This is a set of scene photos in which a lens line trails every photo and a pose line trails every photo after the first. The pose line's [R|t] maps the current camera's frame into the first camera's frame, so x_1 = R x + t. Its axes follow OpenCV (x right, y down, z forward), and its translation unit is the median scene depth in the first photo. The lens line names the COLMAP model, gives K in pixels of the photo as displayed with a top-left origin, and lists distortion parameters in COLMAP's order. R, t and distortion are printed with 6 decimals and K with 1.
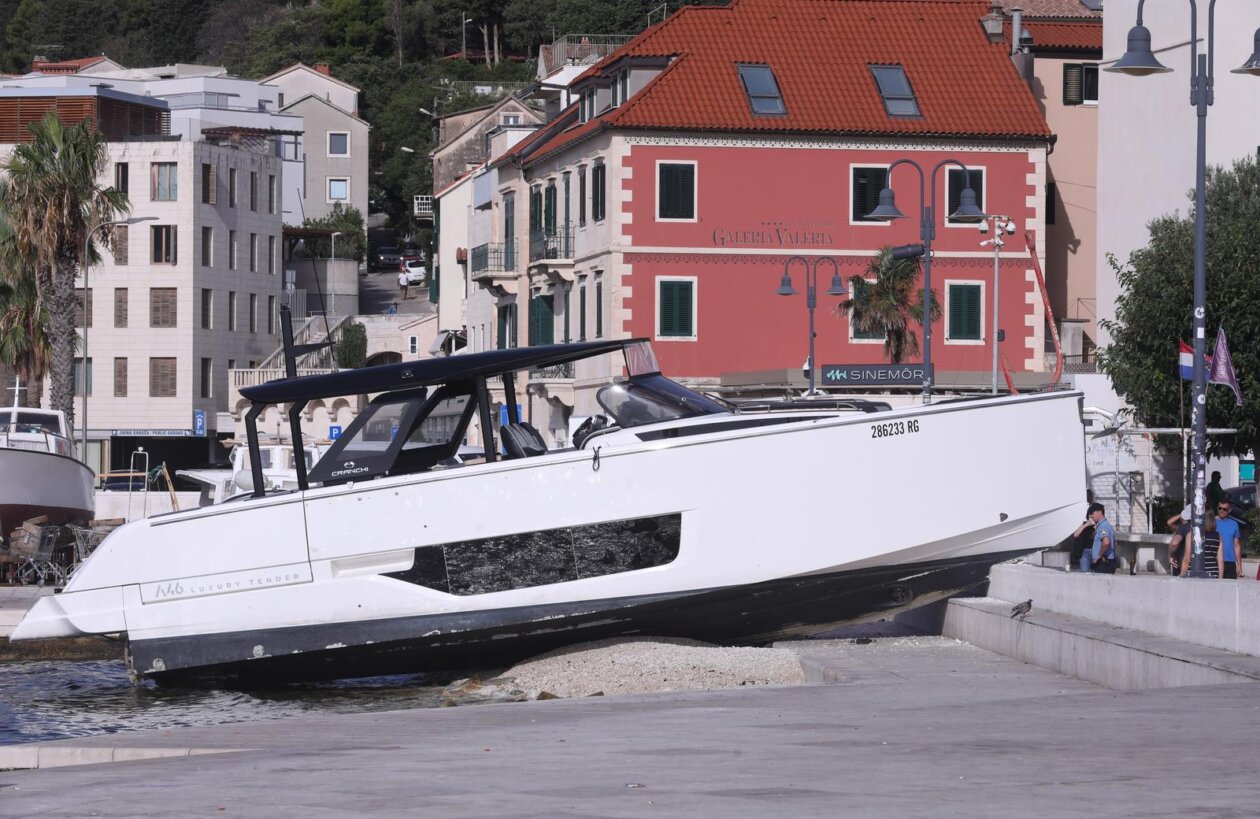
lens RADIAL K [[4870.0, 0, 673.1], [0, 4870.0, 419.1], [0, 0, 1]] dist [0.298974, 0.000000]
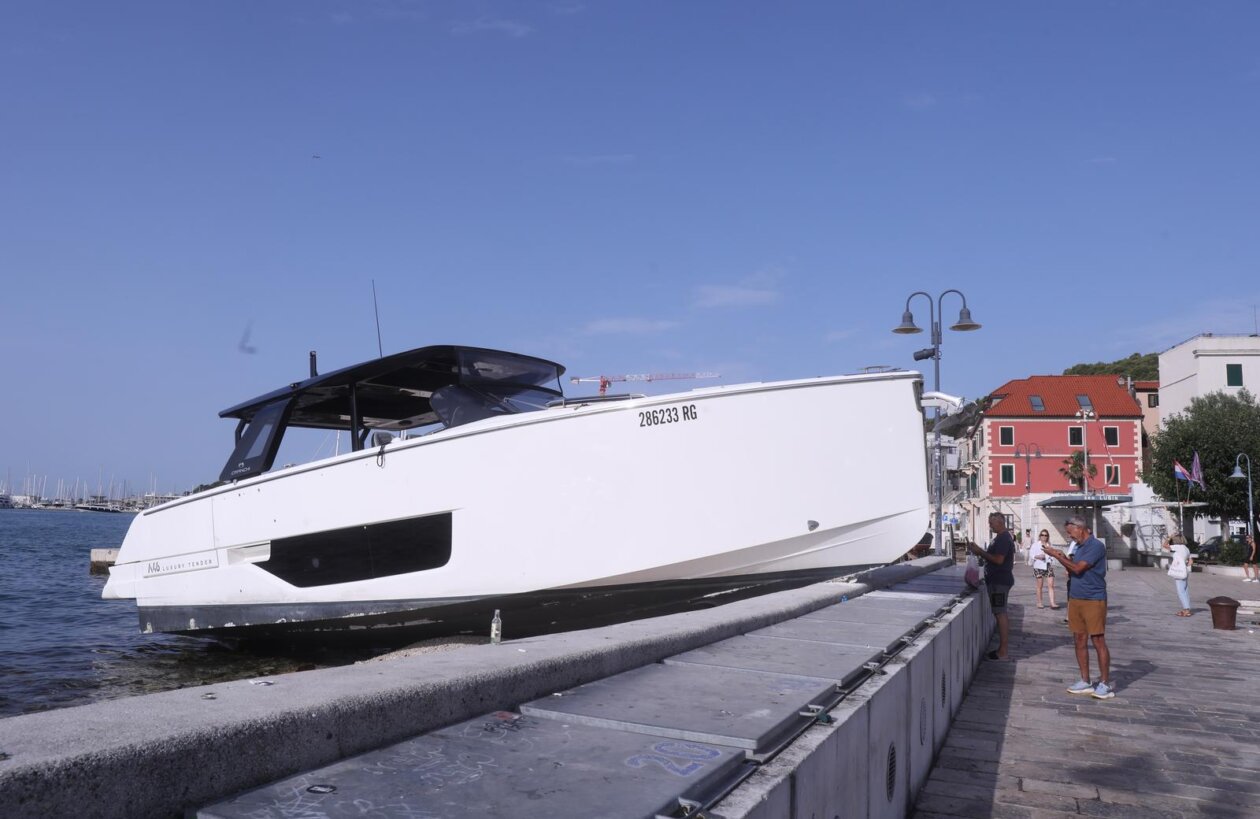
lens RADIAL K [[919.9, 0, 625.4], [0, 919.9, 418.9], [0, 0, 1]] dist [-0.064813, 0.031606]
pose [[0.889199, -0.030966, -0.456471, 0.051434], [-0.020151, 0.994088, -0.106691, 0.009040], [0.457076, 0.104068, 0.883318, 0.395783]]
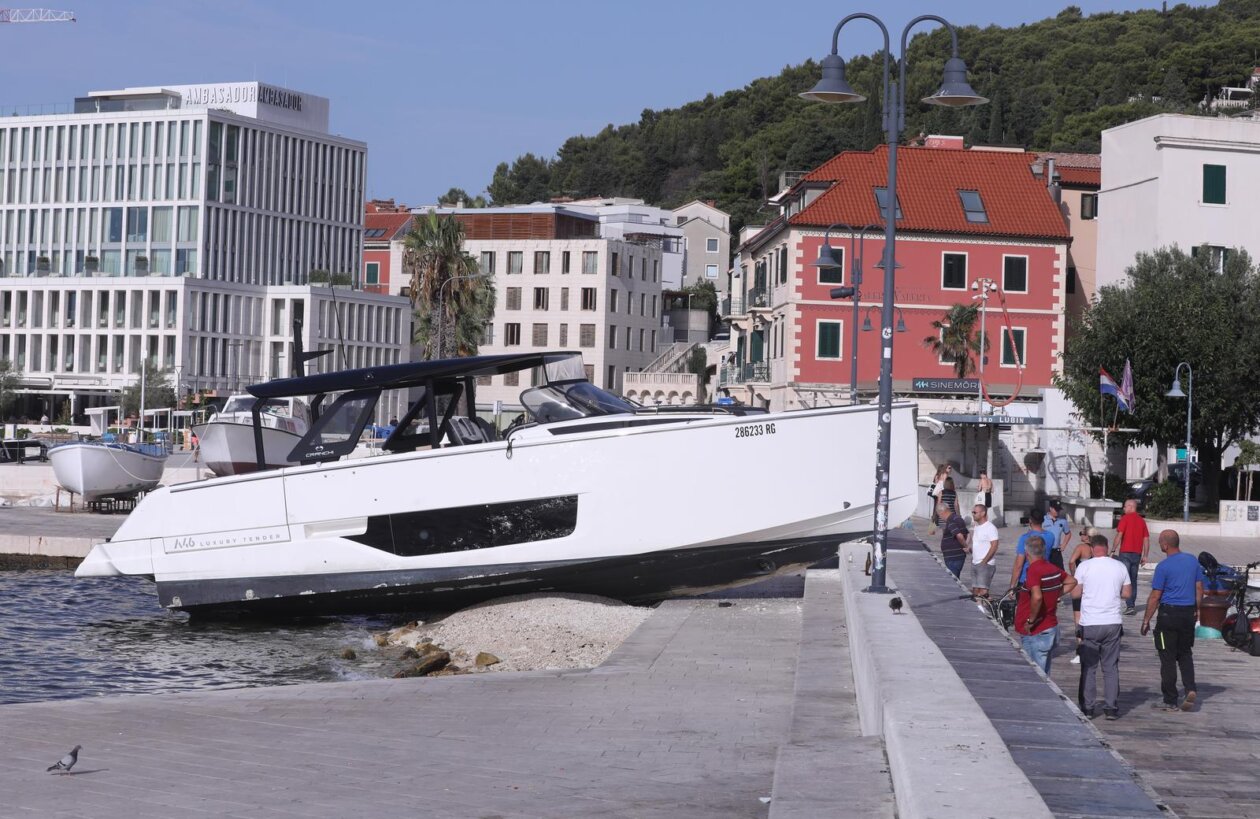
lens RADIAL K [[2604.9, 0, 638.3], [0, 2604.9, 482.5], [0, 0, 1]] dist [-0.359989, 0.000000]
pose [[0.992270, 0.027896, -0.120919, 0.043987], [-0.024131, 0.999181, 0.032489, -0.002502], [0.121726, -0.029320, 0.992131, 0.164062]]
